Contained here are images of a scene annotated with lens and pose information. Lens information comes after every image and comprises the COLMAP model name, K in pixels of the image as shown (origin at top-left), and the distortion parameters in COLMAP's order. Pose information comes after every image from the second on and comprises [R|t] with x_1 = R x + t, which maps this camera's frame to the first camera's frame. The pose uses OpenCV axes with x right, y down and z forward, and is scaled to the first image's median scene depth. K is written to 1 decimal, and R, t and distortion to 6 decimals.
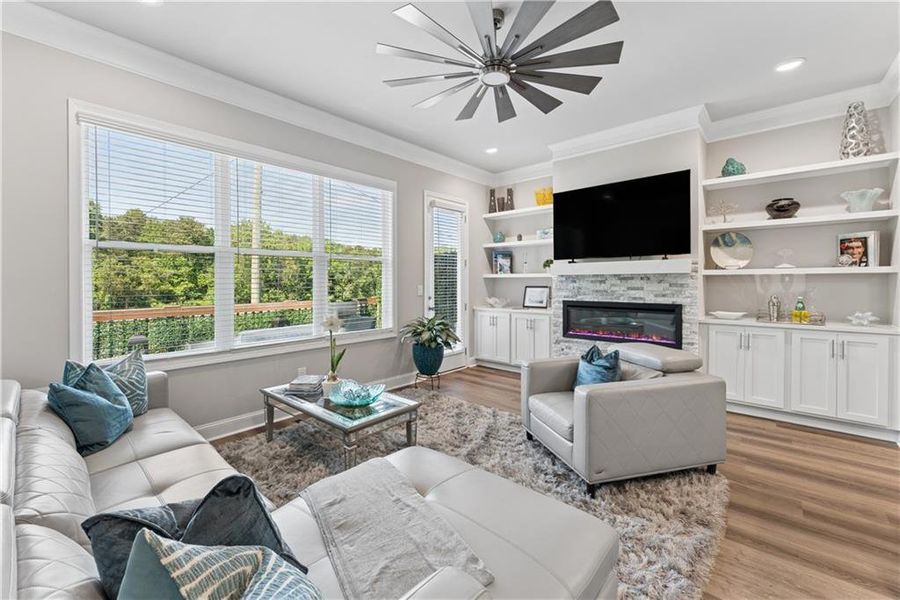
lens RADIAL K [[366.2, 0, 447.4], [0, 366.2, 284.9], [0, 0, 1]] dist [-0.001277, 0.000107]
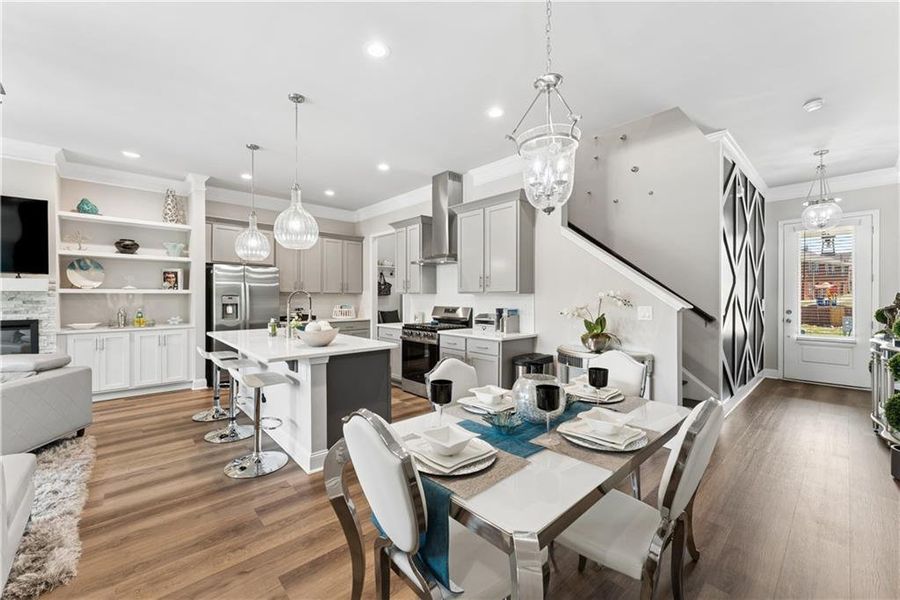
lens RADIAL K [[366.2, 0, 451.9], [0, 366.2, 297.2], [0, 0, 1]] dist [-0.001277, 0.000107]
pose [[0.095823, 0.001584, 0.995397, -0.324823], [0.011107, 0.999935, -0.002660, 0.002596], [-0.995336, 0.011311, 0.095799, -0.334720]]
